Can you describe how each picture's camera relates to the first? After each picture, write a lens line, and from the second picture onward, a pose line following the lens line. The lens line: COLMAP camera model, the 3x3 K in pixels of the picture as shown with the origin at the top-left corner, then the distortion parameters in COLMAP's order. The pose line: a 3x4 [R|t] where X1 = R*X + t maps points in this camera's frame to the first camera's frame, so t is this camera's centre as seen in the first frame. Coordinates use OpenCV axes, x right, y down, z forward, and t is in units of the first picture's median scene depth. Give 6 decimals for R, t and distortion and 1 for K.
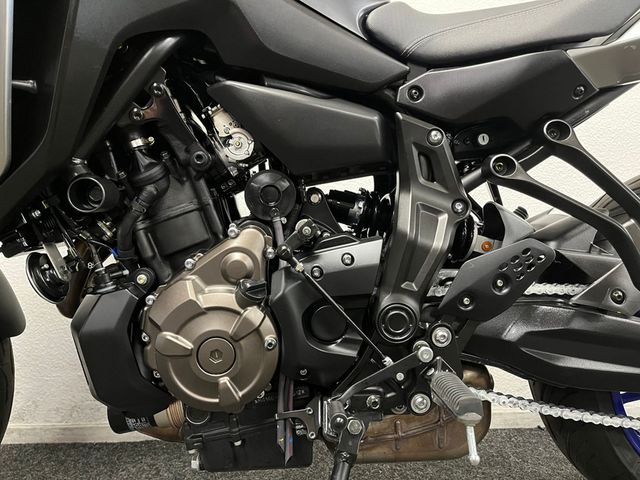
lens RADIAL K [[480.9, 0, 320.0], [0, 480.9, 240.0], [0, 0, 1]] dist [0.039797, 0.001714]
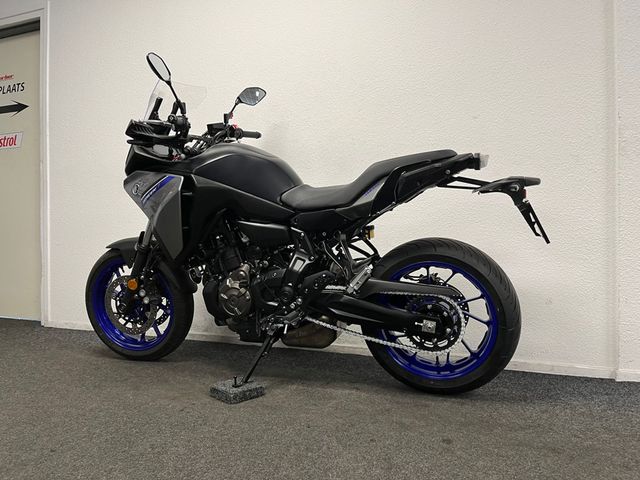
lens RADIAL K [[480.9, 0, 320.0], [0, 480.9, 240.0], [0, 0, 1]] dist [0.039797, 0.001714]
pose [[0.912879, 0.014028, -0.407989, 1.610331], [-0.014259, 0.999895, 0.002474, -0.197688], [0.407981, 0.003559, 0.912983, -1.736669]]
